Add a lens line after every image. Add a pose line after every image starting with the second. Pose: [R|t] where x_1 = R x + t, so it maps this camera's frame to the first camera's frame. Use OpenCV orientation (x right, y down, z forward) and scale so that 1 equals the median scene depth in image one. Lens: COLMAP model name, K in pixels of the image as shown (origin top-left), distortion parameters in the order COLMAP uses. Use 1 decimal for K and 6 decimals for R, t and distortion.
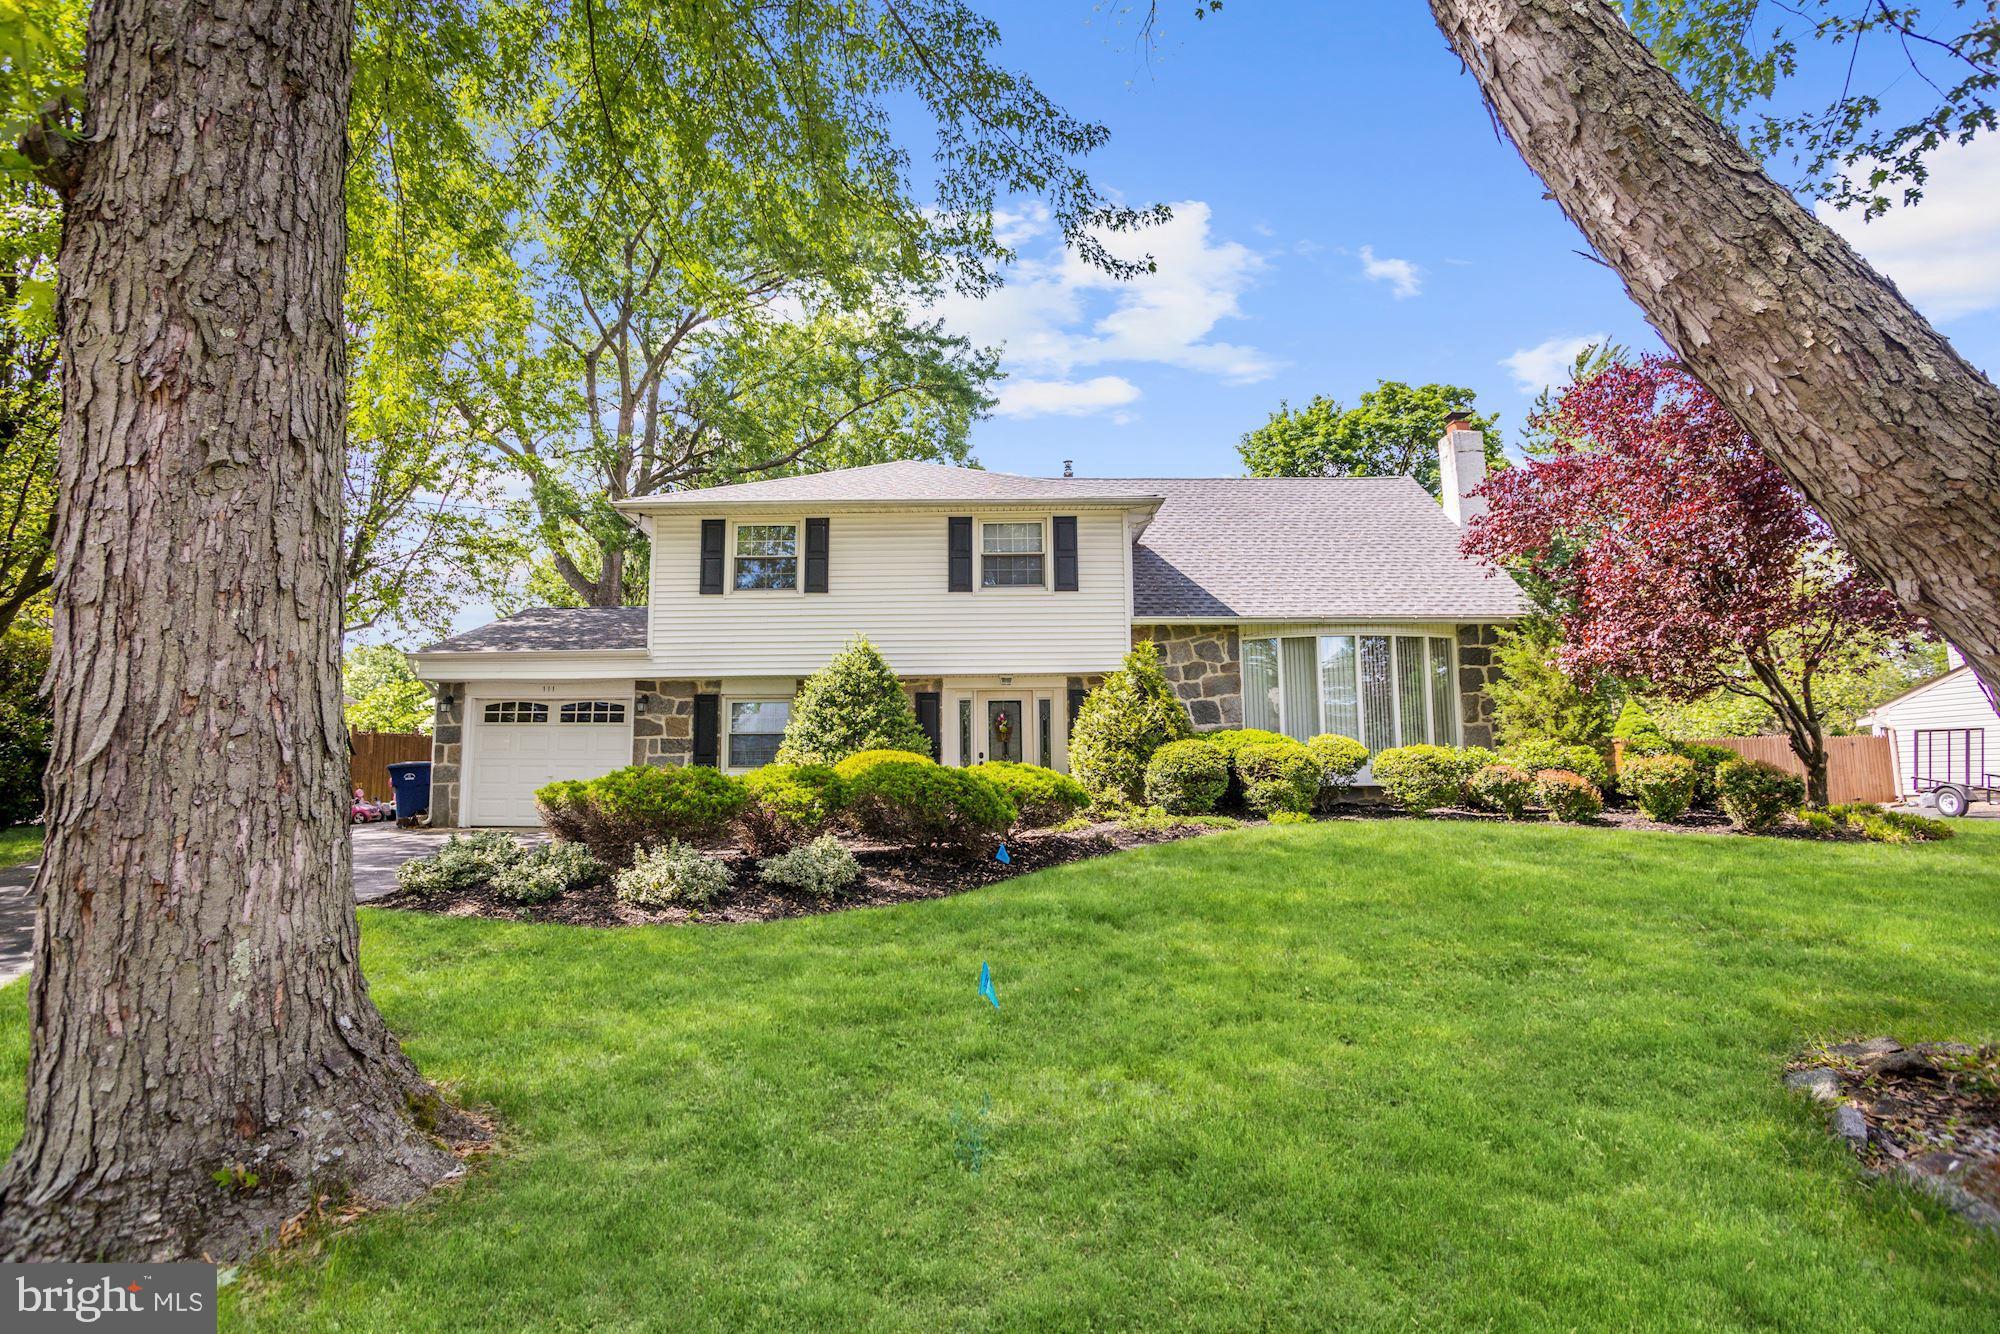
lens RADIAL K [[1002.4, 0, 1005.3], [0, 1002.4, 663.0], [0, 0, 1]] dist [-0.074527, 0.027977]
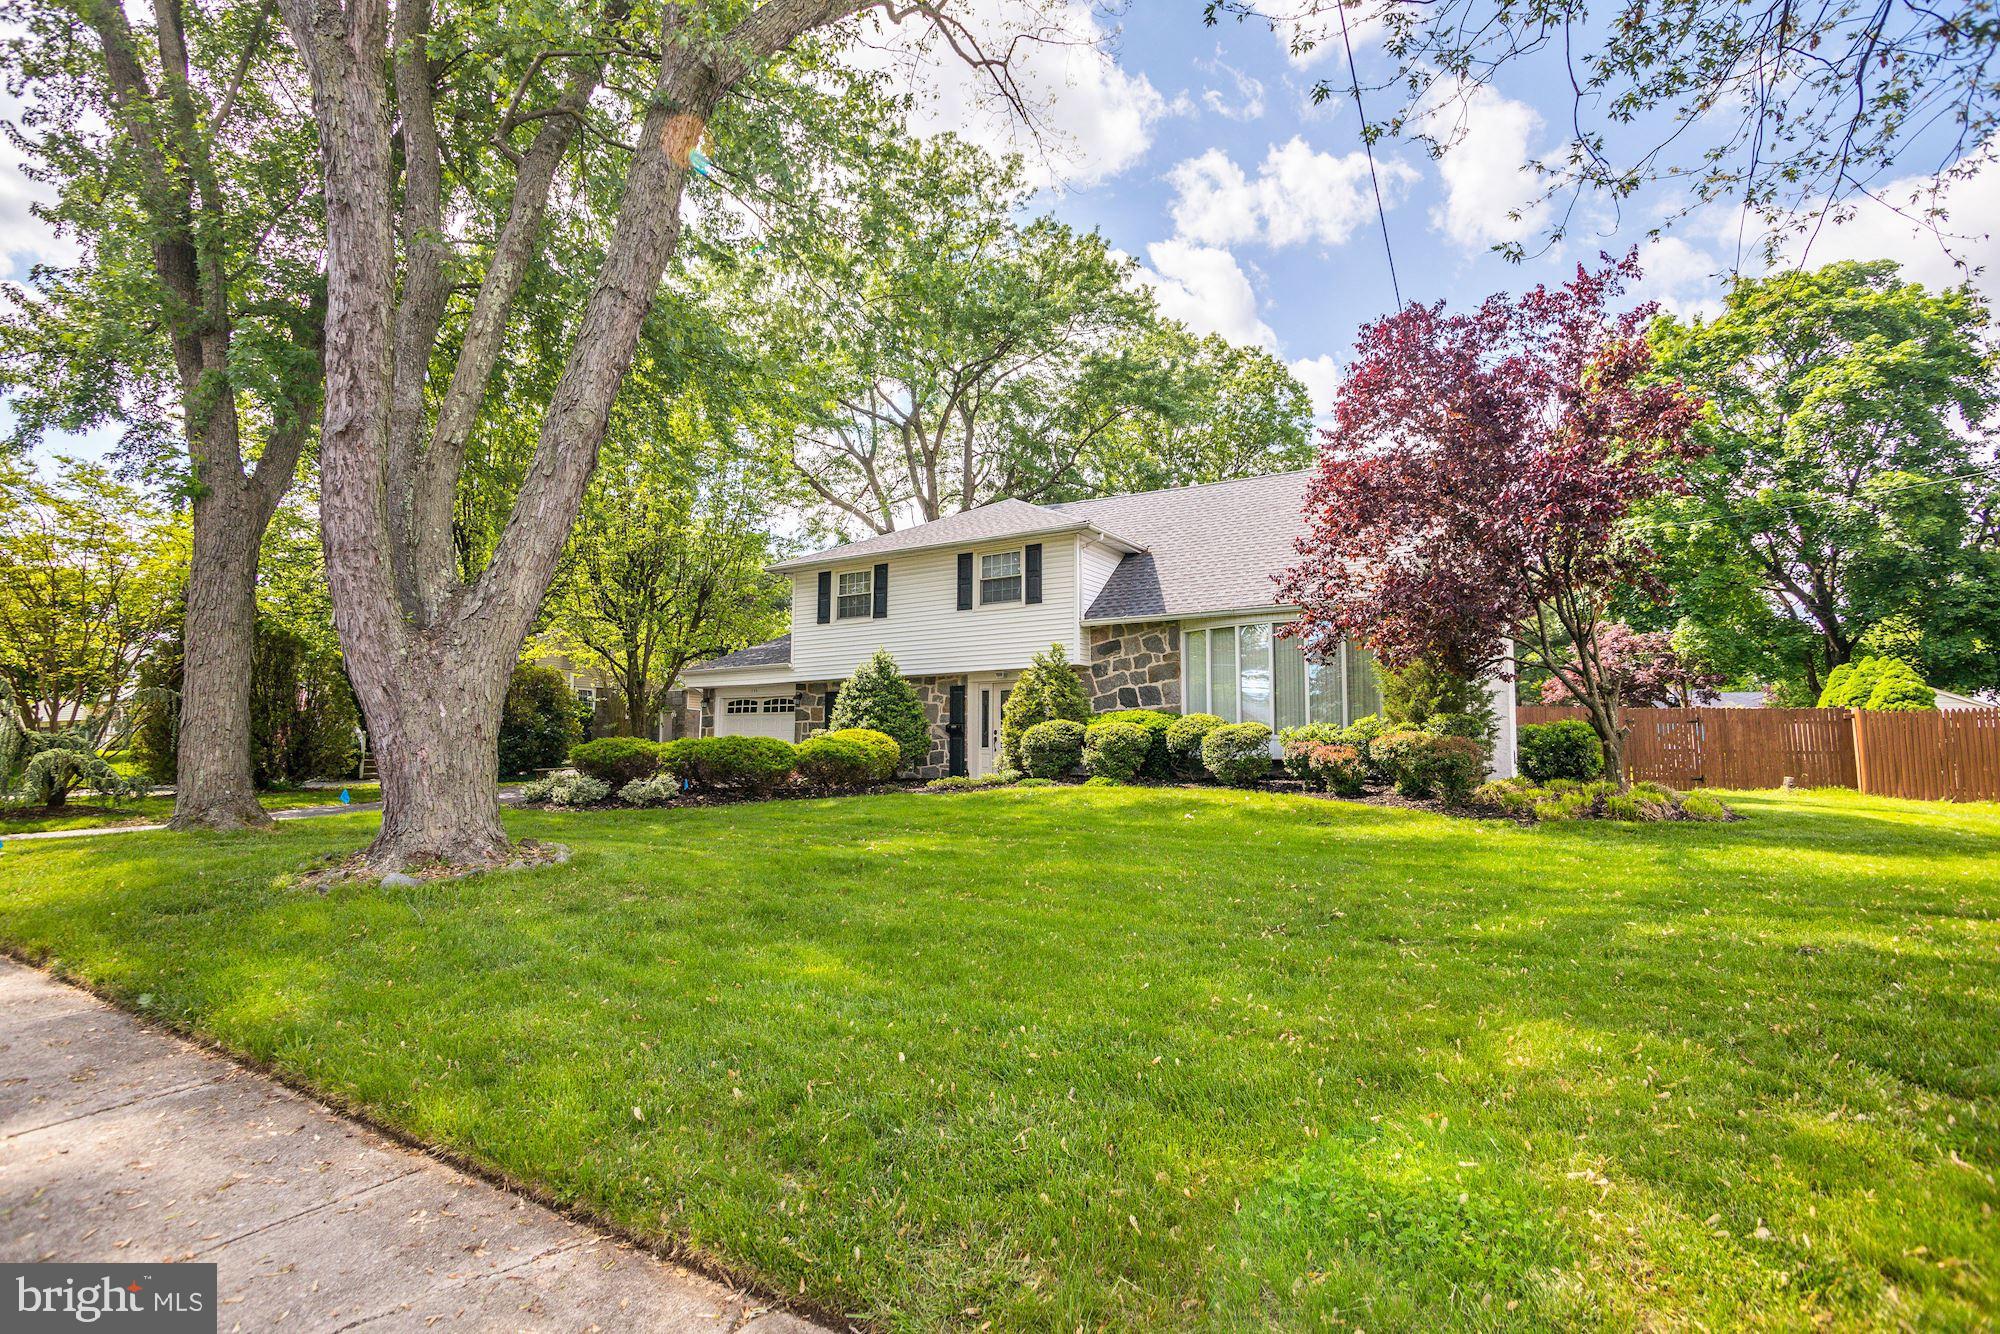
lens RADIAL K [[1002.4, 0, 1000.8], [0, 1002.4, 662.3], [0, 0, 1]] dist [-0.074527, 0.027977]
pose [[0.844611, -0.041909, -0.533738, 0.691853], [0.051661, 0.998659, 0.003338, -0.003404], [0.532882, -0.030393, 0.845644, -0.103063]]
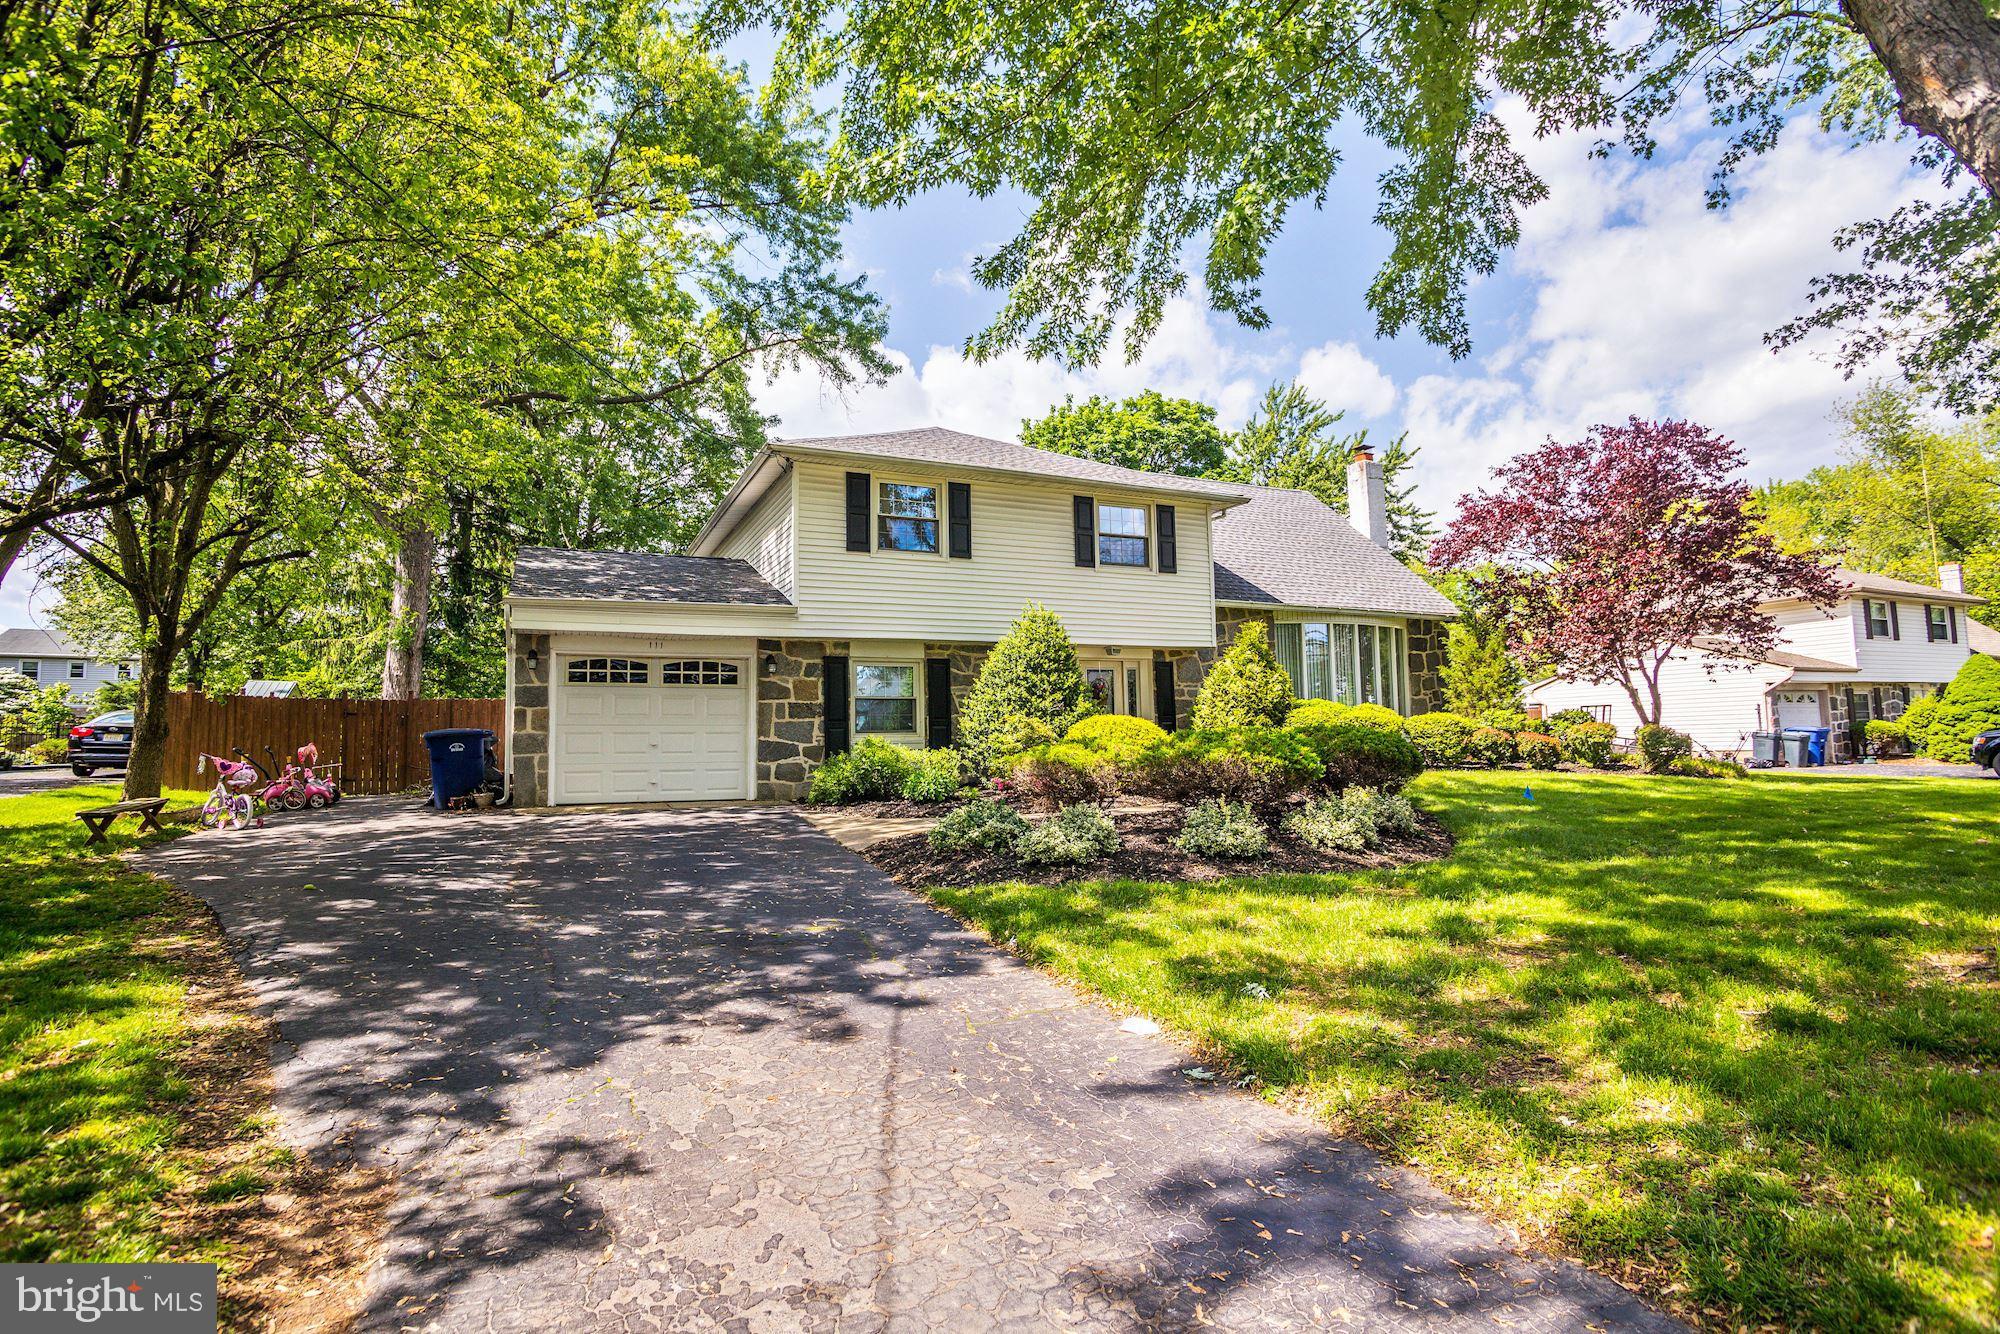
lens RADIAL K [[1002.4, 0, 1015.2], [0, 1002.4, 670.4], [0, 0, 1]] dist [-0.074527, 0.027977]
pose [[0.898512, 0.022178, 0.438387, -0.565356], [-0.043432, 0.998314, 0.038513, 0.000691], [-0.436794, -0.053645, 0.897961, 0.068030]]
